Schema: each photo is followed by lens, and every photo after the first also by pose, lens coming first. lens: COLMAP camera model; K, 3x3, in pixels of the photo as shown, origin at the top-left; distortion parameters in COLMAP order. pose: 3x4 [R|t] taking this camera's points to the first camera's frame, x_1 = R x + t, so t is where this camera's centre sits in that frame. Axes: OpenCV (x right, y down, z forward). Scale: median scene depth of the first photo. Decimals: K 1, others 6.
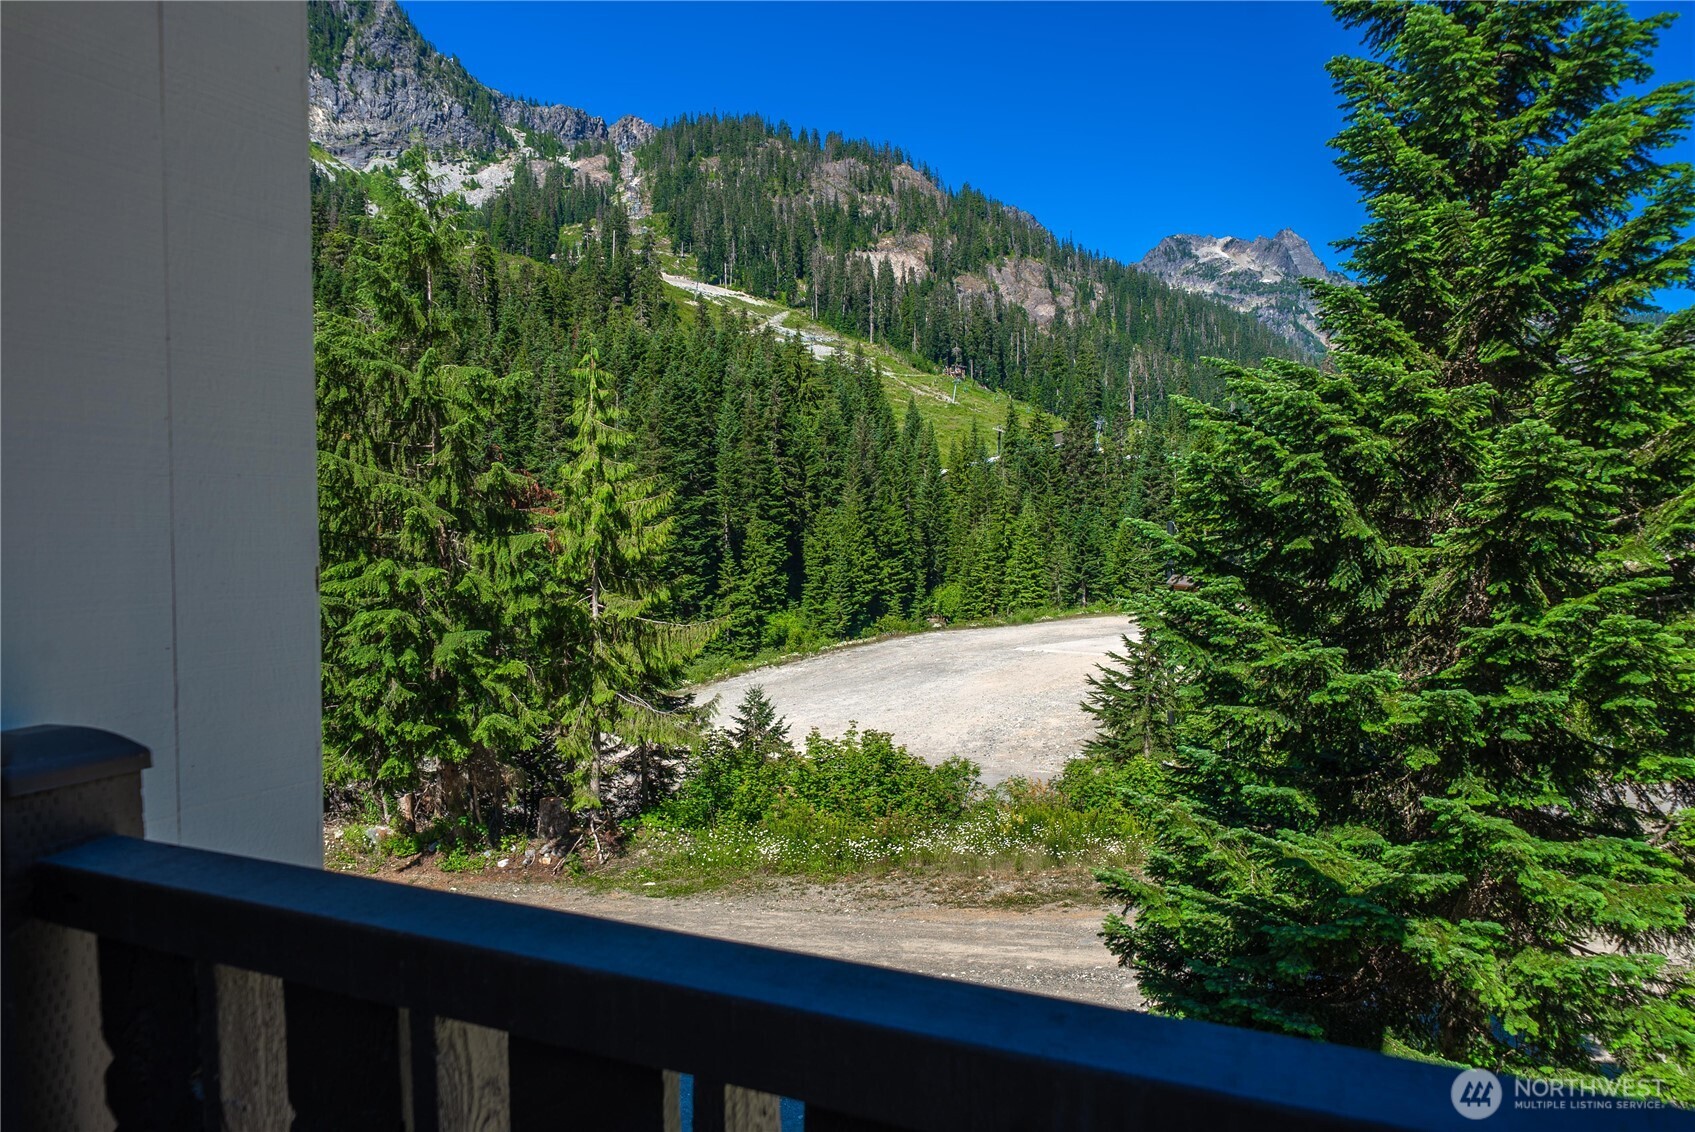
lens RADIAL K [[1168.7, 0, 847.6], [0, 1168.7, 574.4], [0, 0, 1]] dist [0.008900, 0.000999]
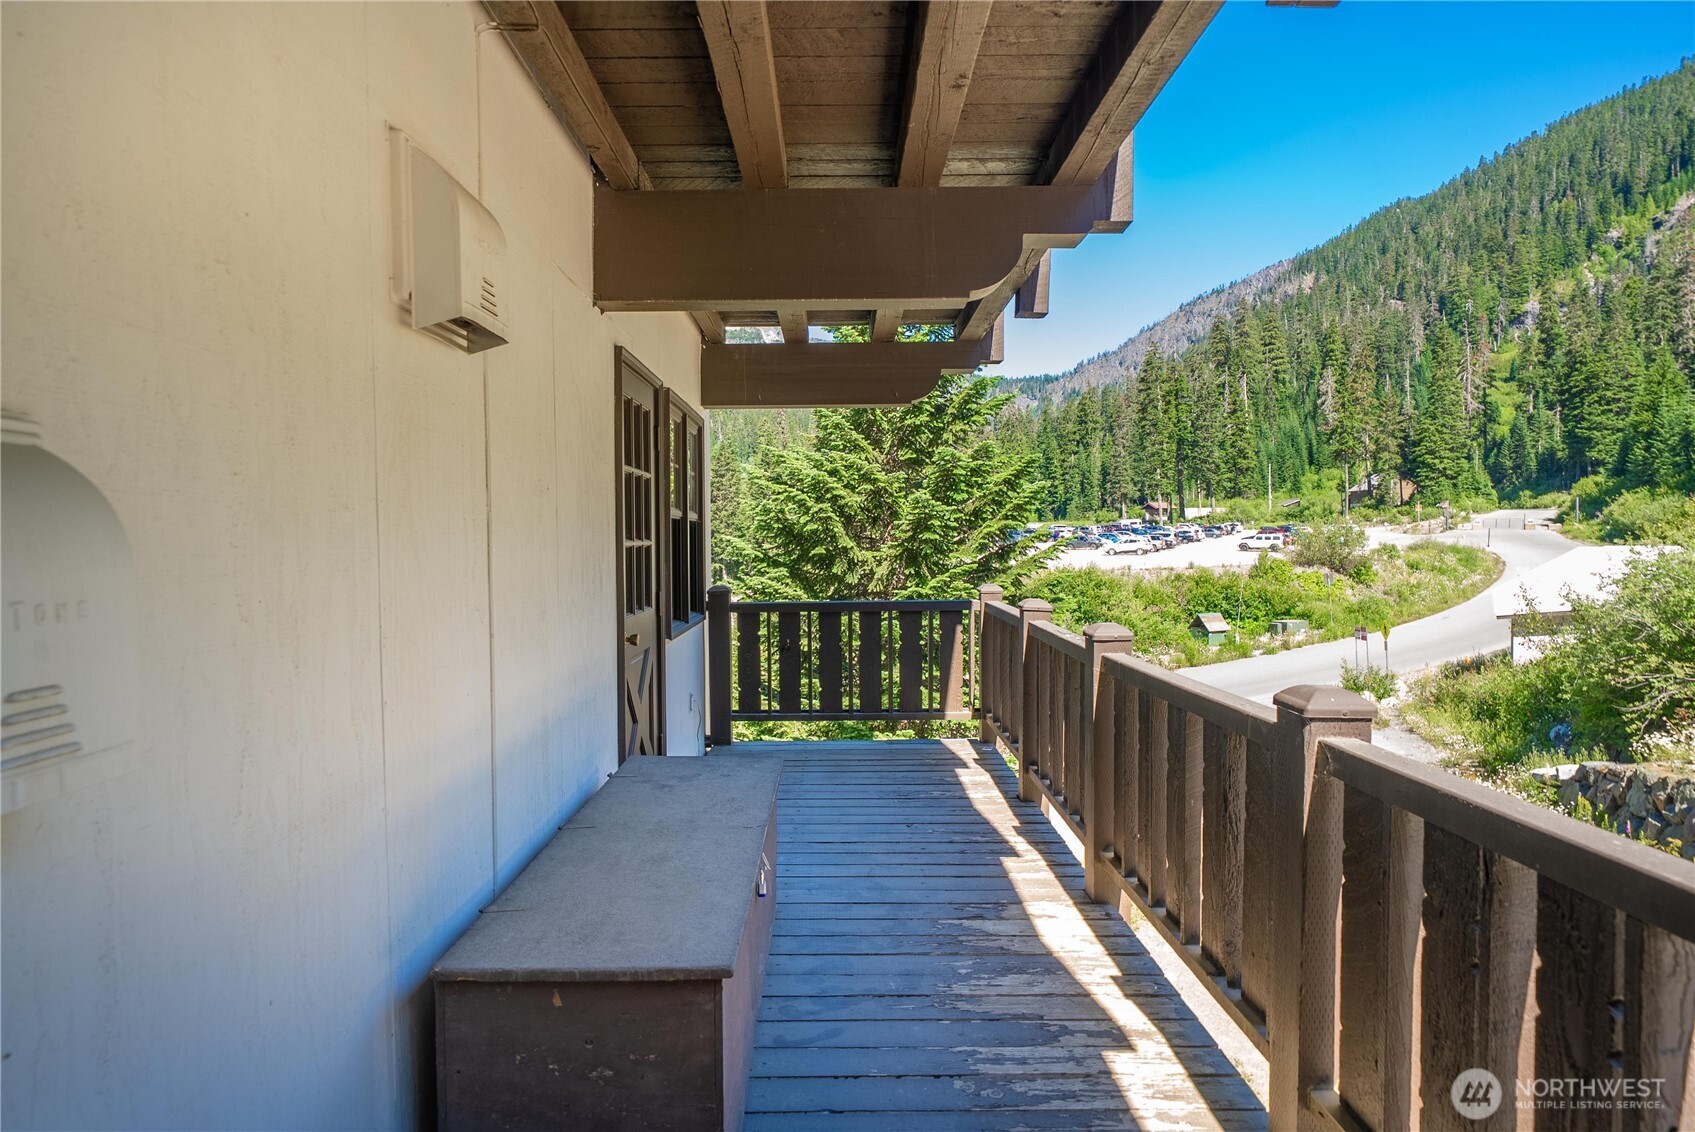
lens RADIAL K [[978.0, 0, 844.9], [0, 978.0, 564.9], [0, 0, 1]] dist [0.001984, -0.000726]
pose [[0.902646, -0.012125, 0.430213, -0.270630], [0.016245, 0.999851, -0.005903, 0.008518], [-0.430077, 0.012317, 0.902708, -0.475357]]
